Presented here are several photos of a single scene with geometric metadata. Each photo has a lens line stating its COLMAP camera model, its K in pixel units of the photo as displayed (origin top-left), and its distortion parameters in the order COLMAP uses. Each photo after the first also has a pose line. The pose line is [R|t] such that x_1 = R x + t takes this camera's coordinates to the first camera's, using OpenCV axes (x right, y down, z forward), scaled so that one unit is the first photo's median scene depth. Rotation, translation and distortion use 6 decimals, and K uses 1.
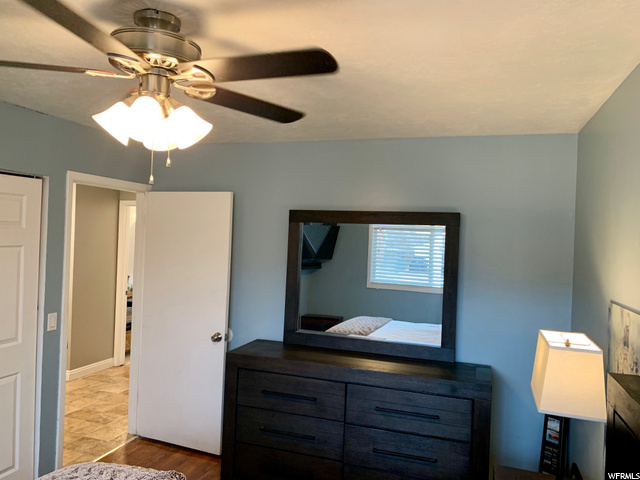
lens RADIAL K [[490.2, 0, 319.9], [0, 490.2, 241.5], [0, 0, 1]] dist [0.007739, -0.004719]
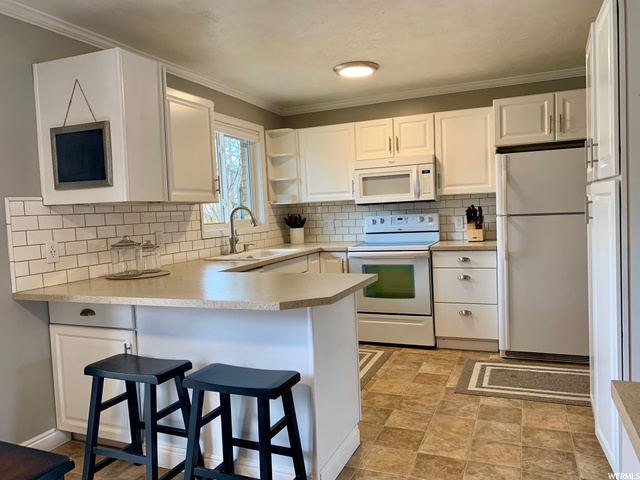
lens RADIAL K [[490.0, 0, 317.8], [0, 490.0, 240.7], [0, 0, 1]] dist [0.008177, -0.000231]
pose [[-0.084402, 0.022842, -0.996170, 0.385712], [0.027290, 0.999415, 0.020604, 0.157335], [0.996058, -0.025446, -0.084976, 1.302257]]
